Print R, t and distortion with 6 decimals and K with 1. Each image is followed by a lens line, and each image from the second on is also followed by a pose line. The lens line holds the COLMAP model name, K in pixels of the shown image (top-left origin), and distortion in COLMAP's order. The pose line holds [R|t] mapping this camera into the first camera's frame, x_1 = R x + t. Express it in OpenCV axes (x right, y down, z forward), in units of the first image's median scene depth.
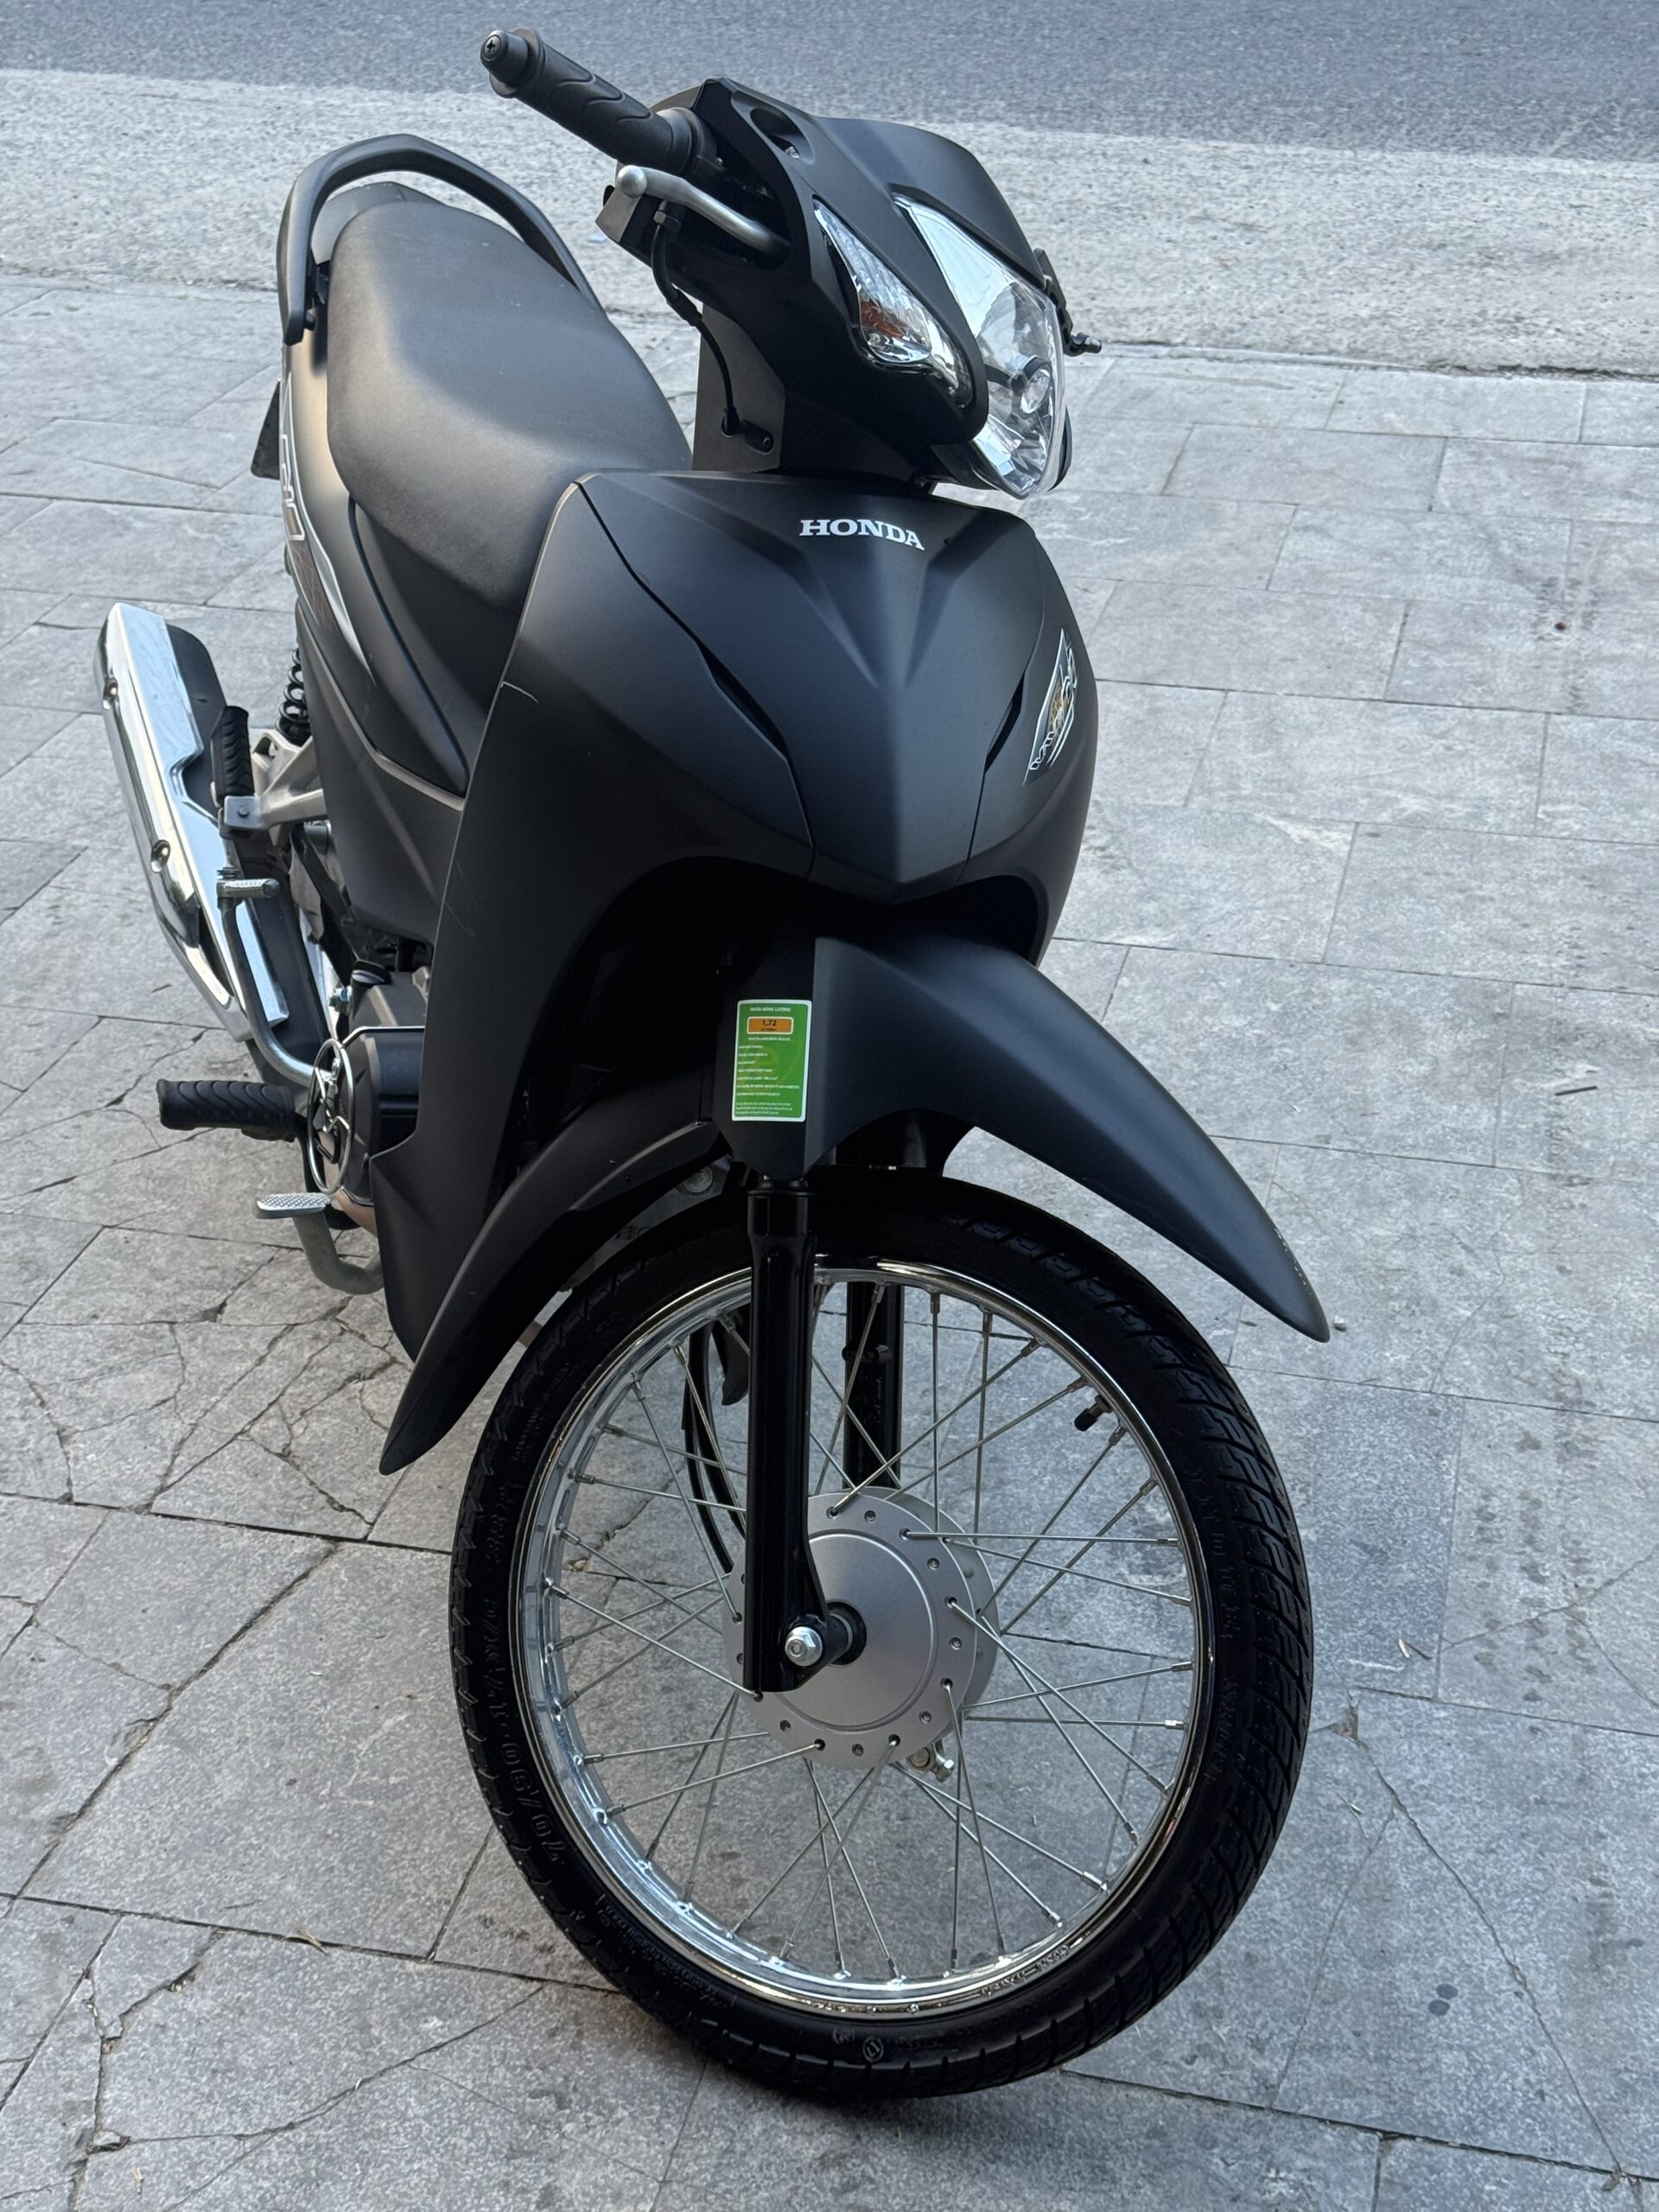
lens RADIAL K [[3065.3, 0, 827.6], [0, 3065.3, 1133.4], [0, 0, 1]] dist [0.238600, -0.727087]
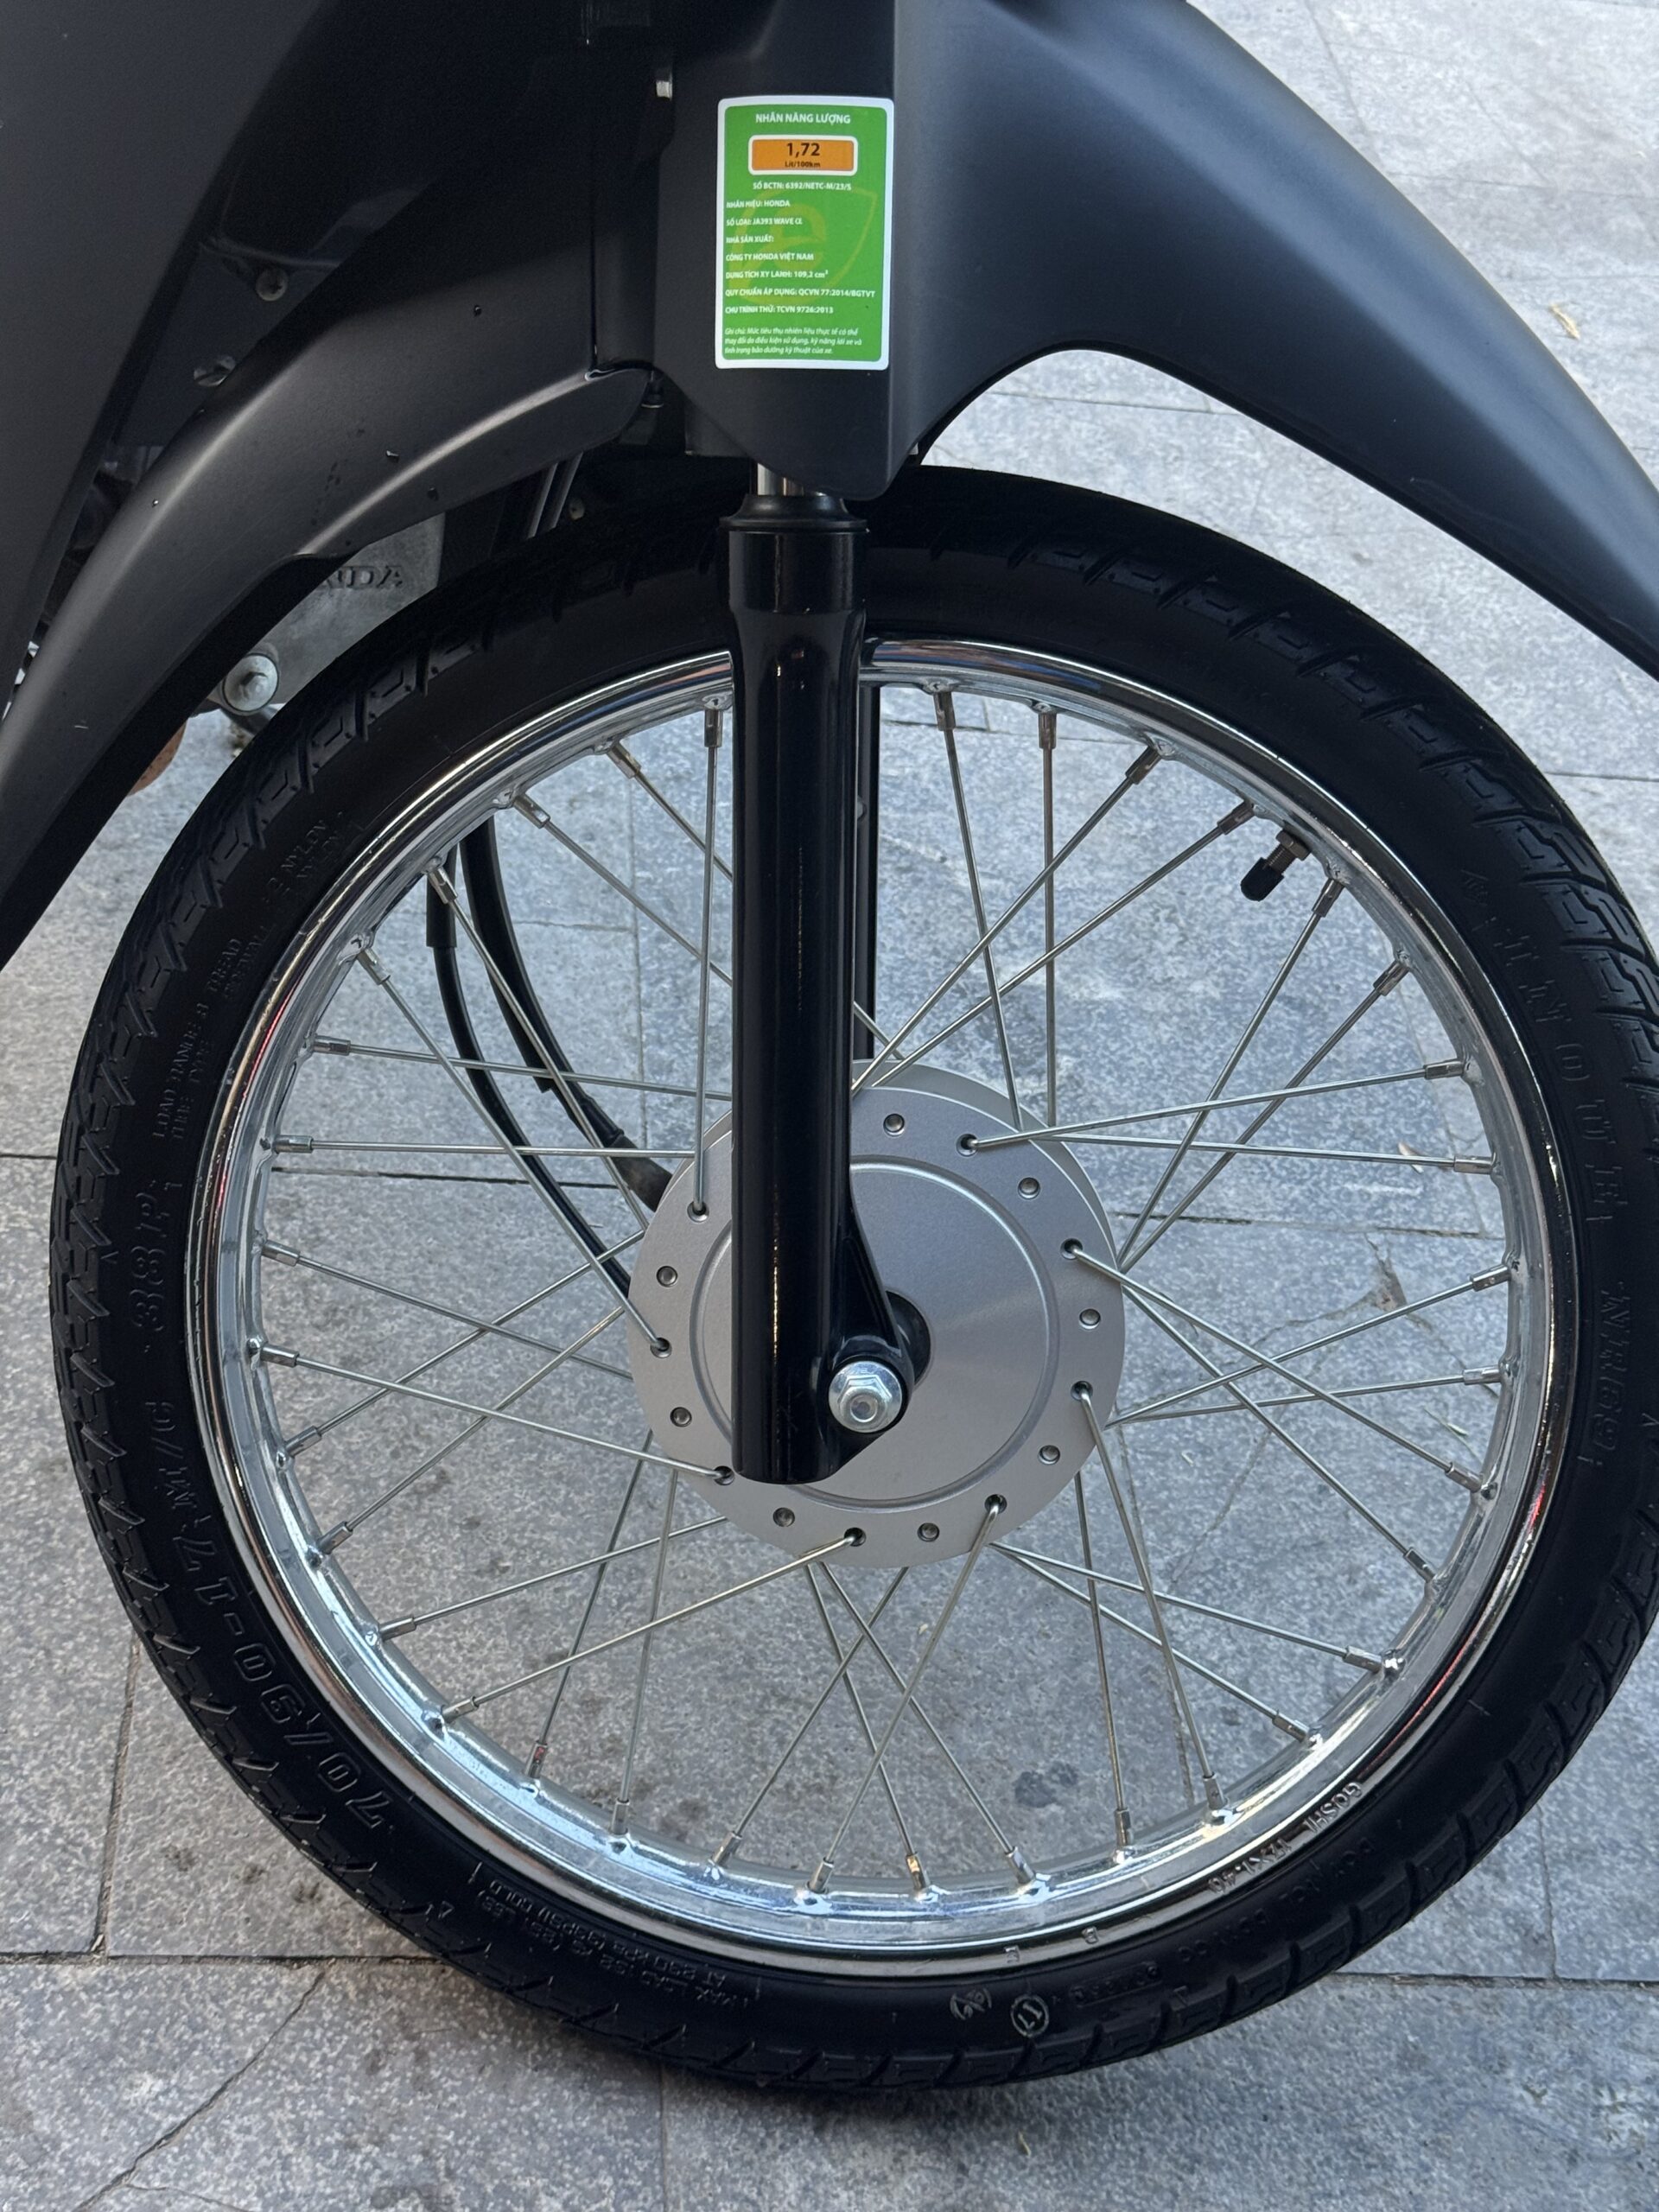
lens RADIAL K [[3065.3, 0, 827.6], [0, 3065.3, 1133.4], [0, 0, 1]] dist [0.238600, -0.727087]
pose [[0.940798, -0.098313, 0.324396, -0.175082], [0.017220, 0.969642, 0.243924, -0.005933], [-0.338529, -0.223897, 0.913930, 0.499728]]
